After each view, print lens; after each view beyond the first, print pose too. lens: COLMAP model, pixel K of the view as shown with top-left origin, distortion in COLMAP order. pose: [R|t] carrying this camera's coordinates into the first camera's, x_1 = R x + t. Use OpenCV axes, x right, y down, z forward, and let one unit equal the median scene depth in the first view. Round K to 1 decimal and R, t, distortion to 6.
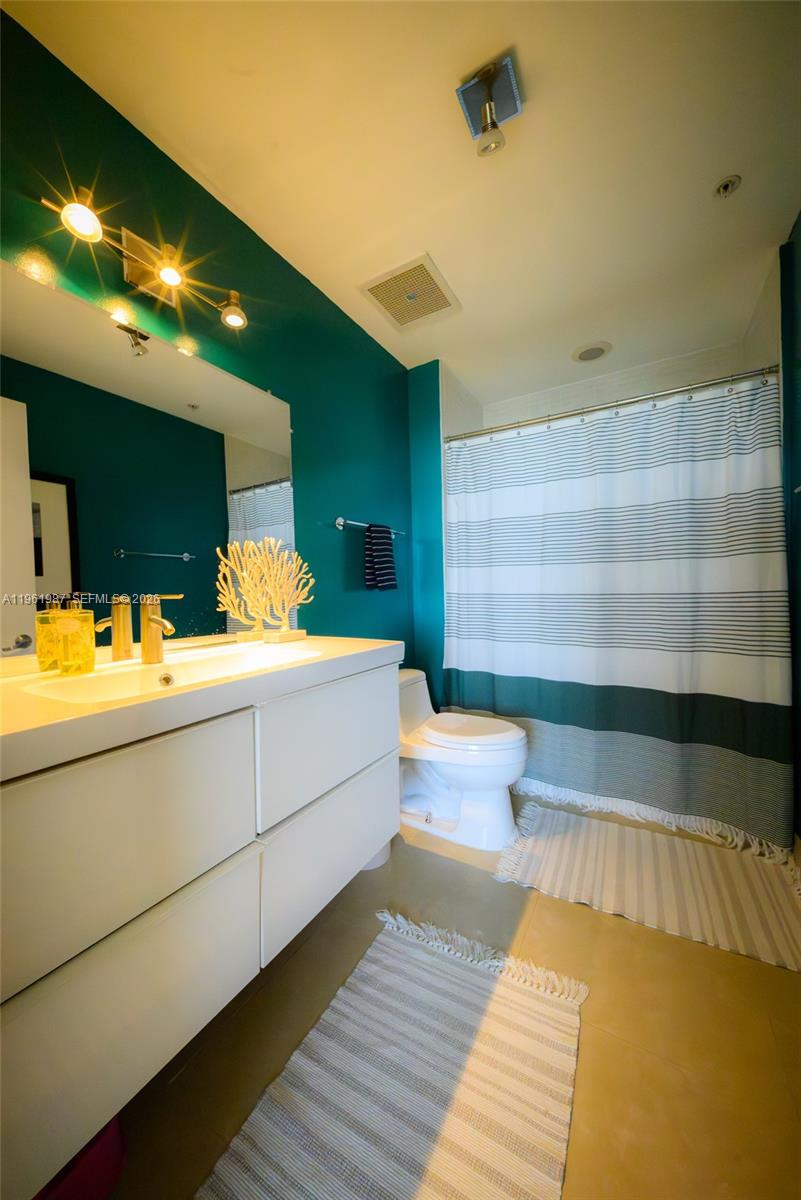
lens RADIAL K [[429.3, 0, 400.5], [0, 429.3, 600.0], [0, 0, 1]] dist [-0.000087, -0.002917]
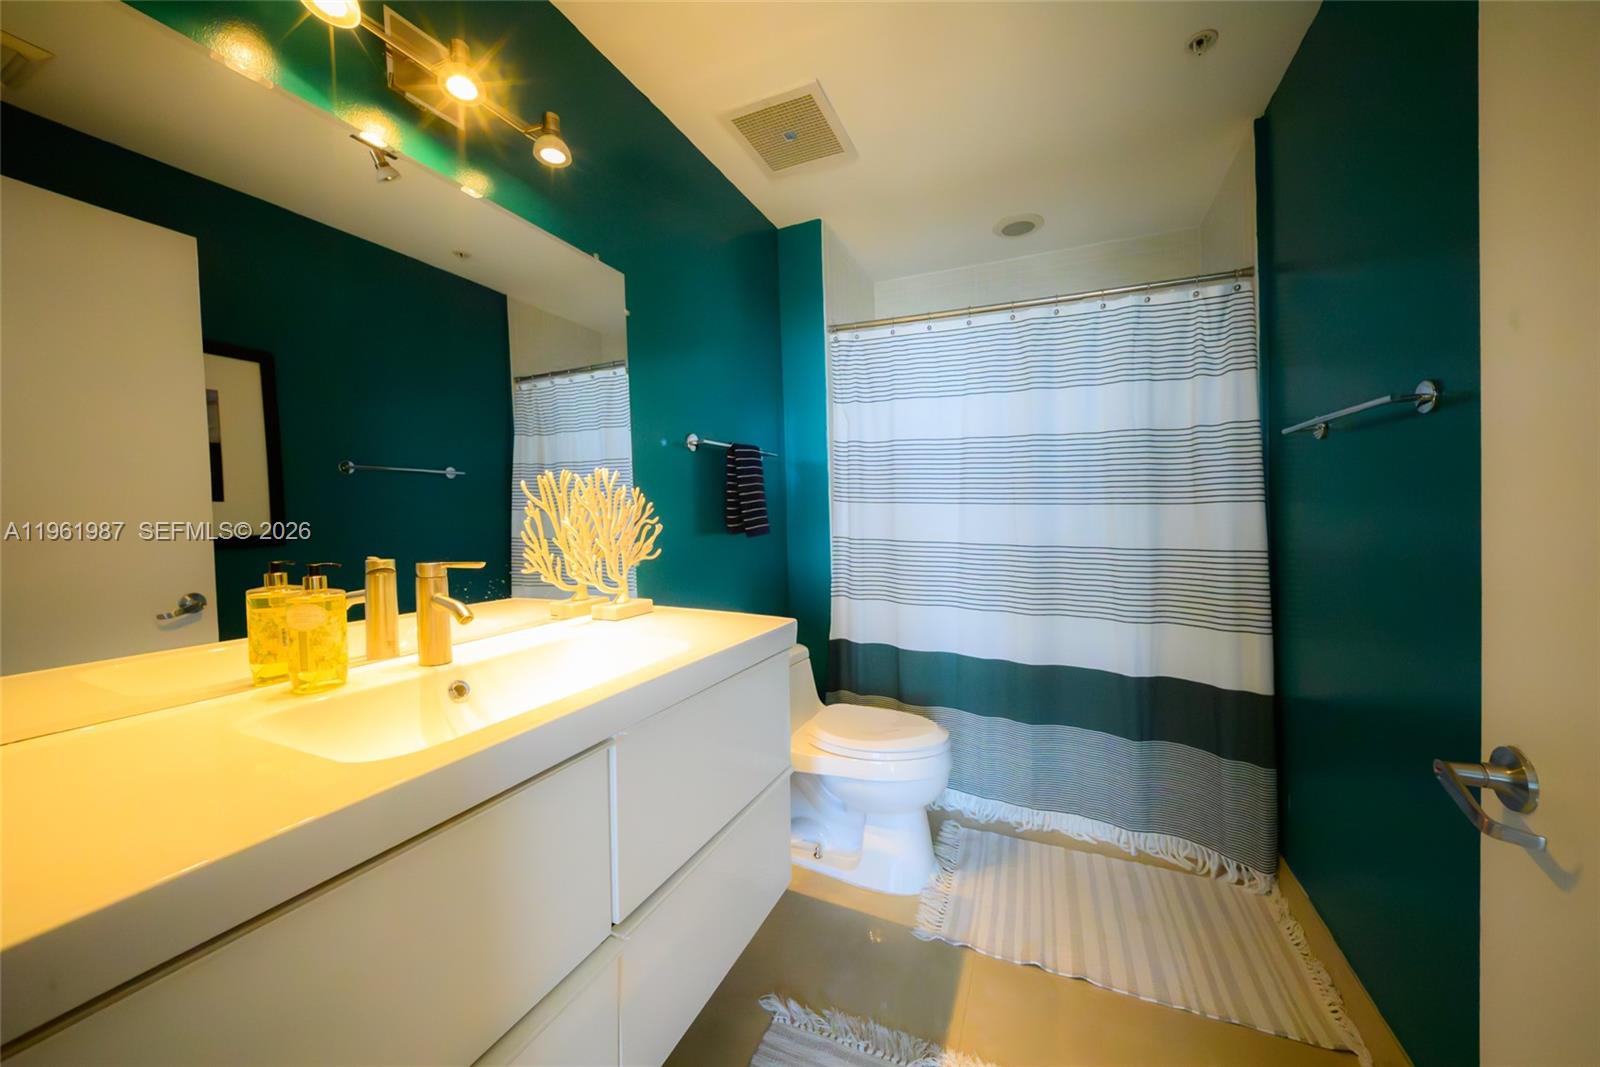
lens RADIAL K [[572.3, 0, 802.7], [0, 572.3, 515.9], [0, 0, 1]] dist [-0.000087, -0.002917]
pose [[0.992598, 0.010282, 0.121014, -0.089058], [-0.010155, 0.999947, -0.001663, -0.068366], [-0.121025, 0.000421, 0.992649, 0.029362]]
